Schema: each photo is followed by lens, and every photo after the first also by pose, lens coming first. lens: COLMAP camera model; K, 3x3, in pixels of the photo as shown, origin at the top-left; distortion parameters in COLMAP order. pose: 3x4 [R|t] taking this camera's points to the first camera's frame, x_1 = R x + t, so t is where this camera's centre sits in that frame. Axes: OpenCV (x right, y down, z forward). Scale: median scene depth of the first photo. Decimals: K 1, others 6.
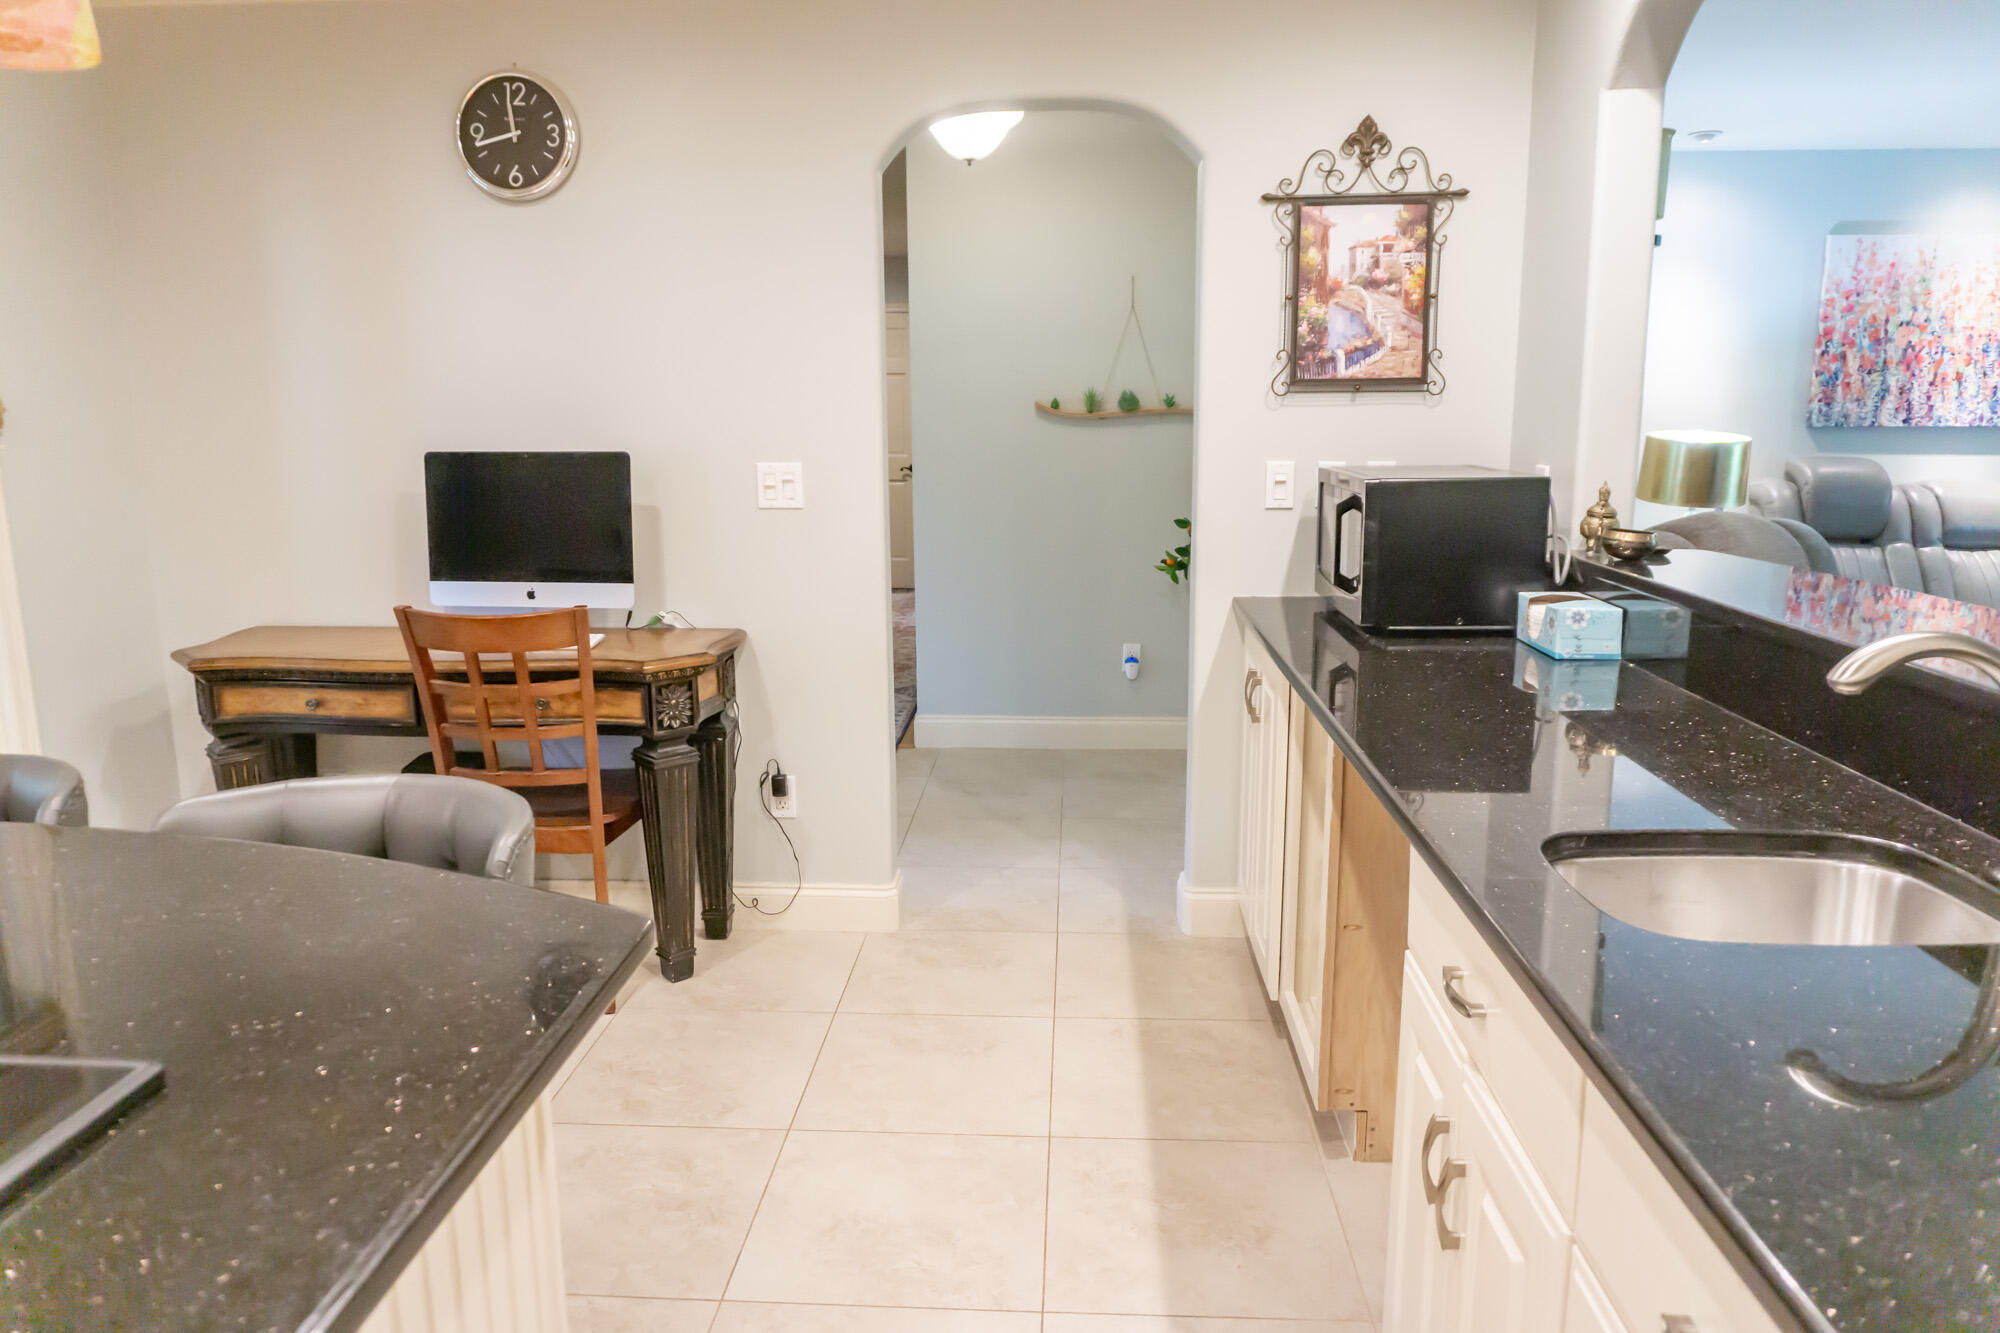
lens RADIAL K [[1347.6, 0, 1000.0], [0, 1347.6, 666.5], [0, 0, 1]] dist [-0.018425, 0.000213]
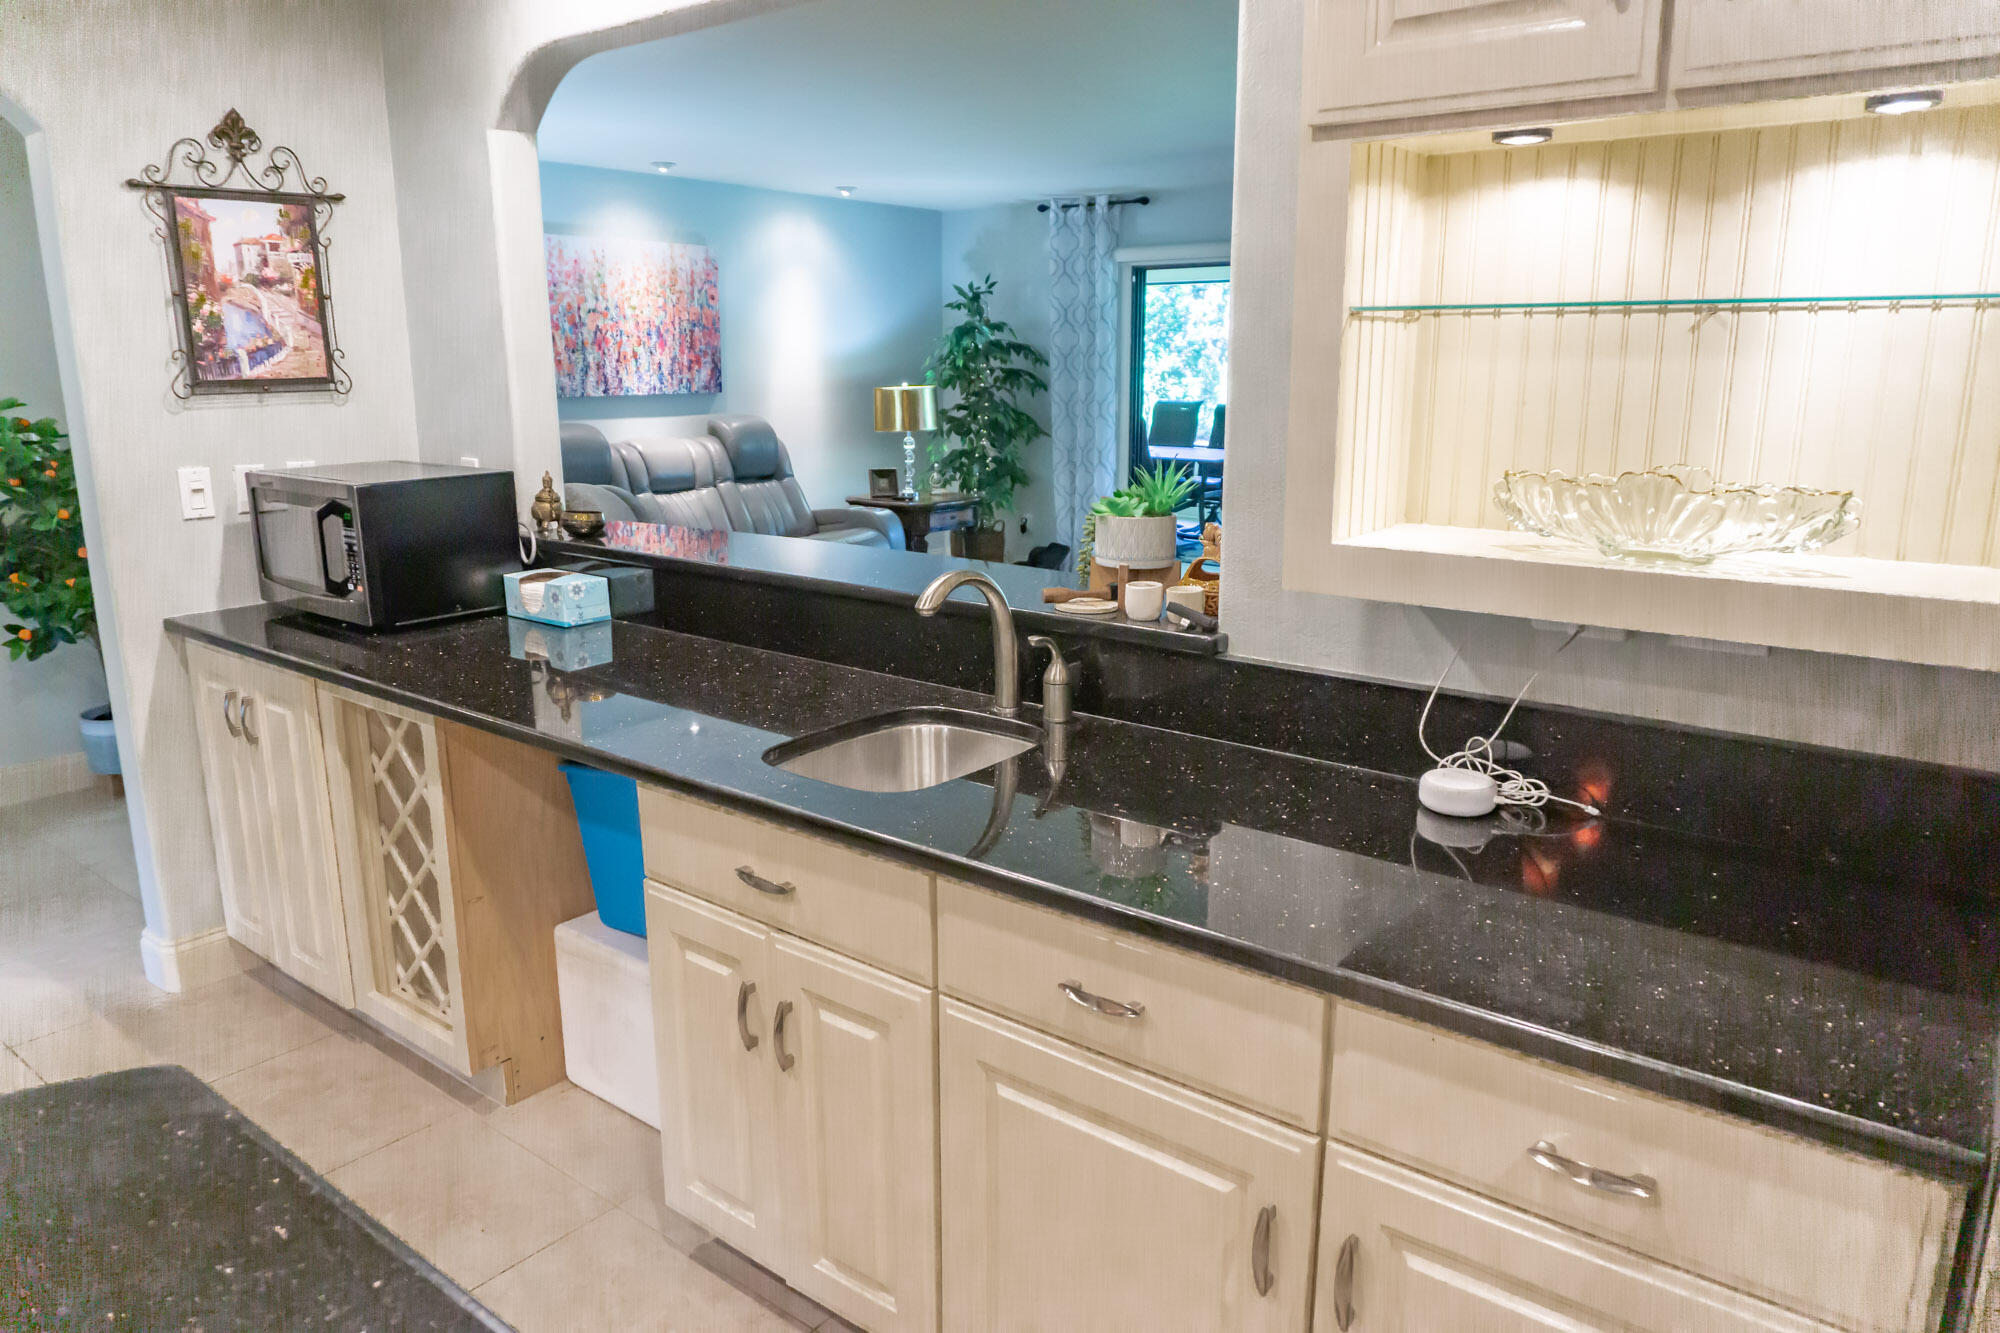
lens RADIAL K [[1347.6, 0, 1000.0], [0, 1347.6, 666.5], [0, 0, 1]] dist [-0.018425, 0.000213]
pose [[0.574703, -0.179807, 0.798365, -0.246411], [0.152285, 0.982022, 0.111548, -0.035883], [-0.804068, 0.057471, 0.591753, 0.002857]]
